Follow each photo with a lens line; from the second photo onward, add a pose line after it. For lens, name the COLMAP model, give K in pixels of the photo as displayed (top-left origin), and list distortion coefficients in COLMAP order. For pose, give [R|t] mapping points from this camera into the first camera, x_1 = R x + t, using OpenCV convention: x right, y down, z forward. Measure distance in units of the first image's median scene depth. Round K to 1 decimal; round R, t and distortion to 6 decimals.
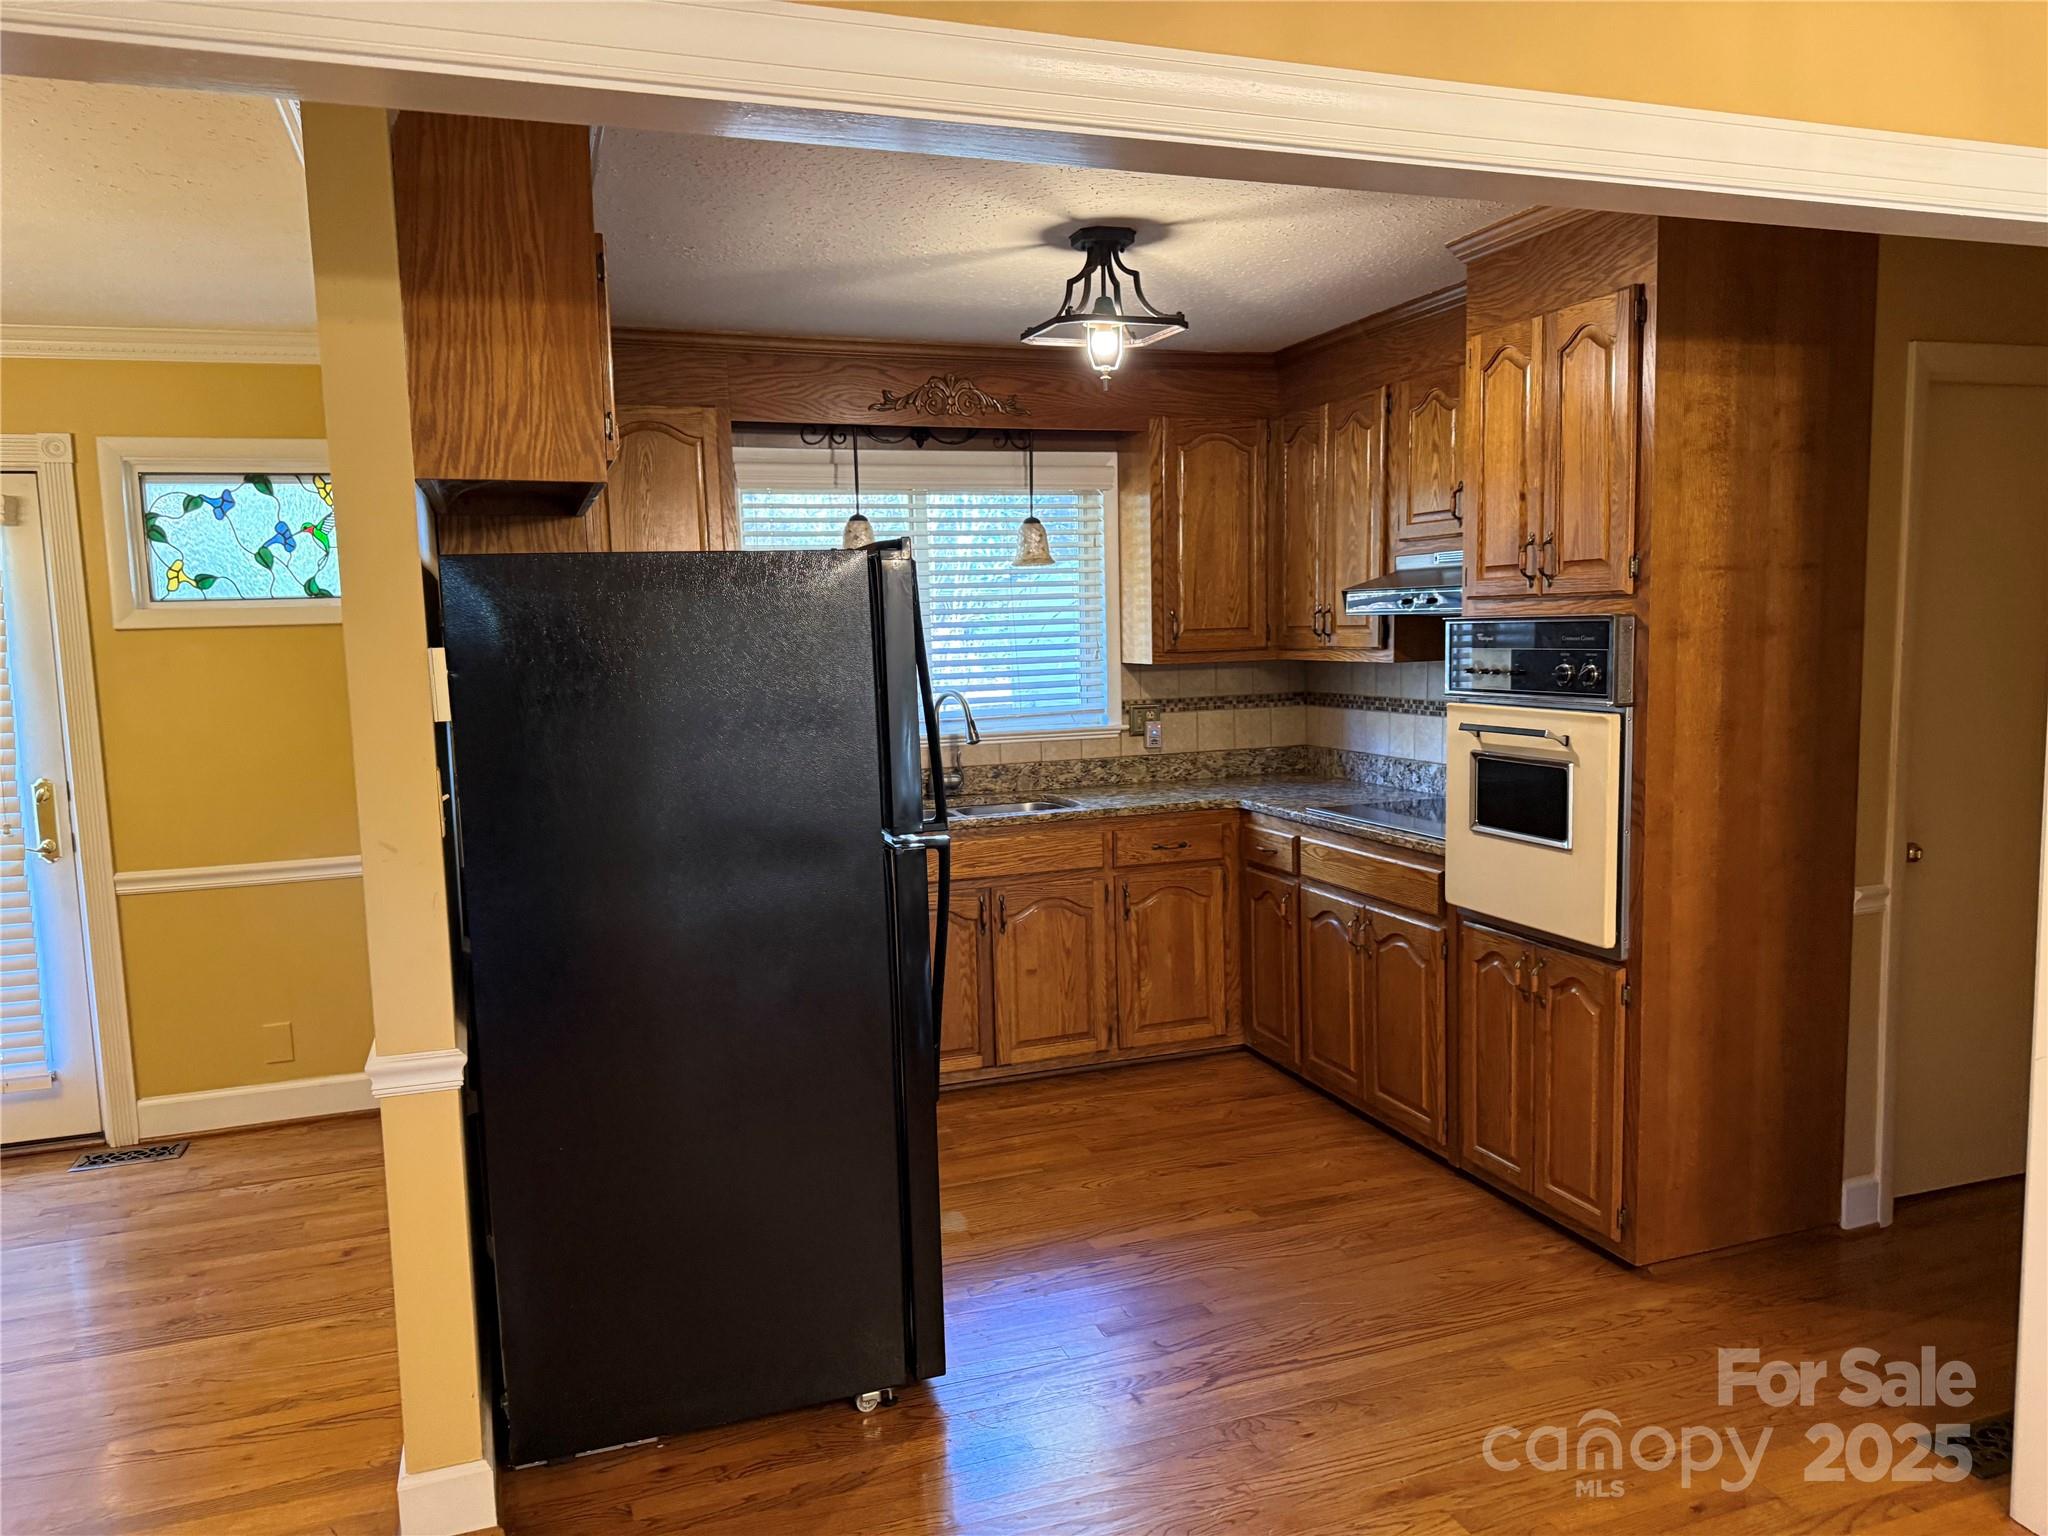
lens RADIAL K [[1459.2, 0, 1033.6], [0, 1459.2, 827.4], [0, 0, 1]] dist [0.058526, -0.079266]
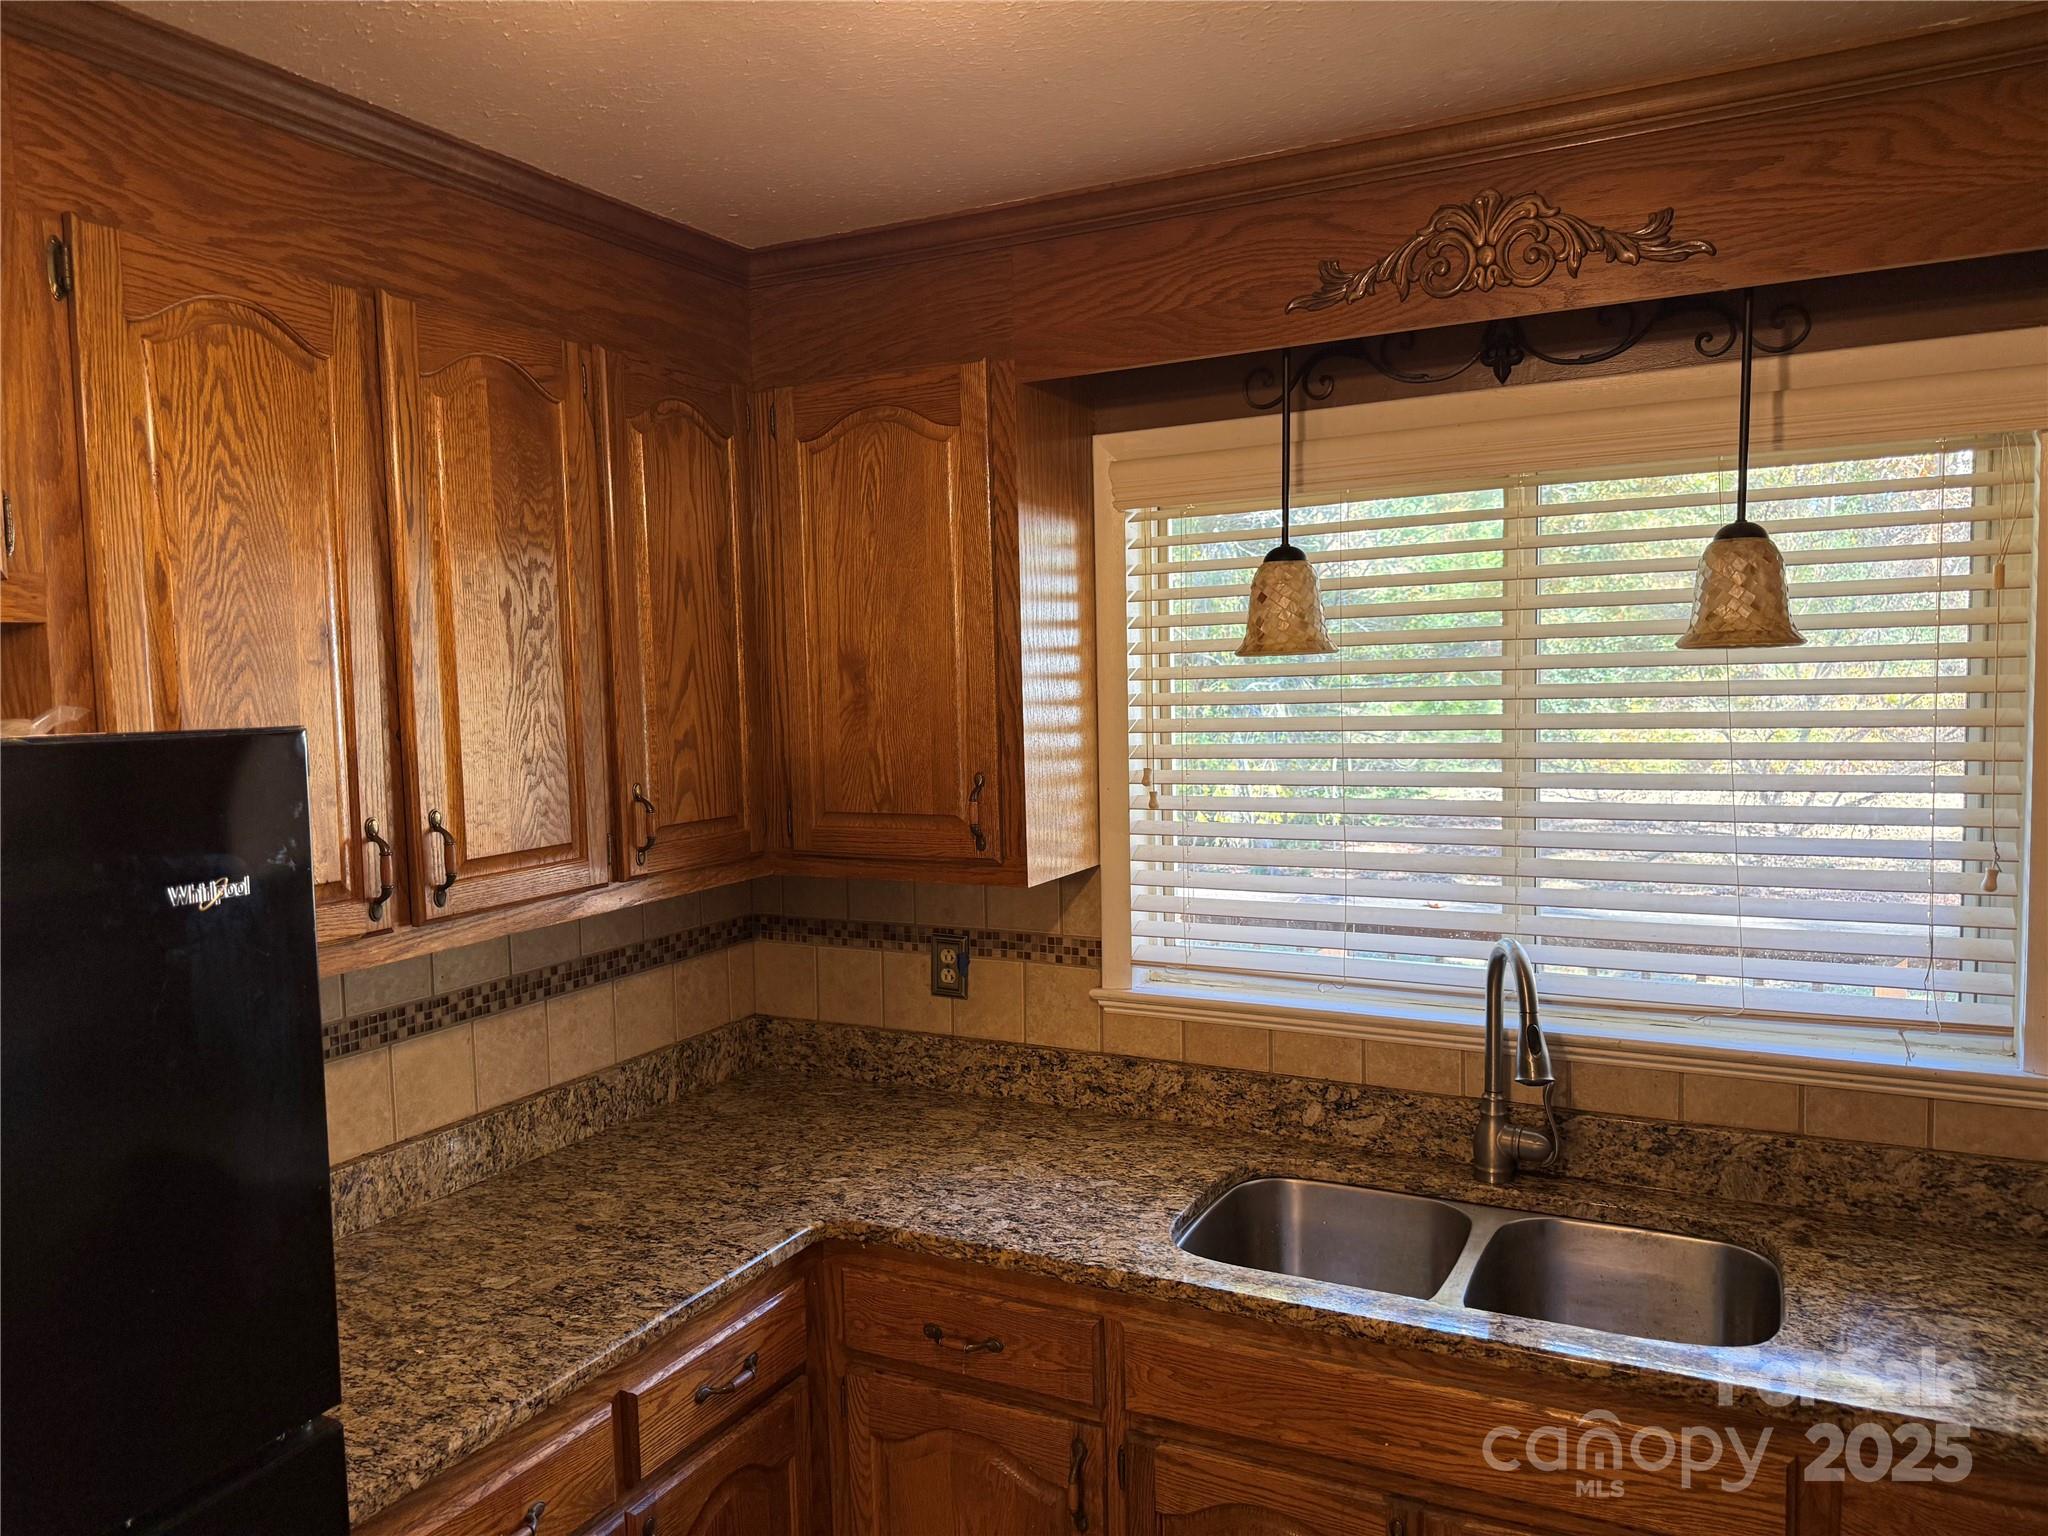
lens RADIAL K [[1459.2, 0, 1018.5], [0, 1459.2, 777.5], [0, 0, 1]] dist [0.058526, -0.079266]
pose [[0.672669, 0.066884, -0.736914, 0.149991], [-0.088409, 0.996037, 0.009701, -0.126369], [0.734643, 0.058624, 0.675917, 0.574426]]
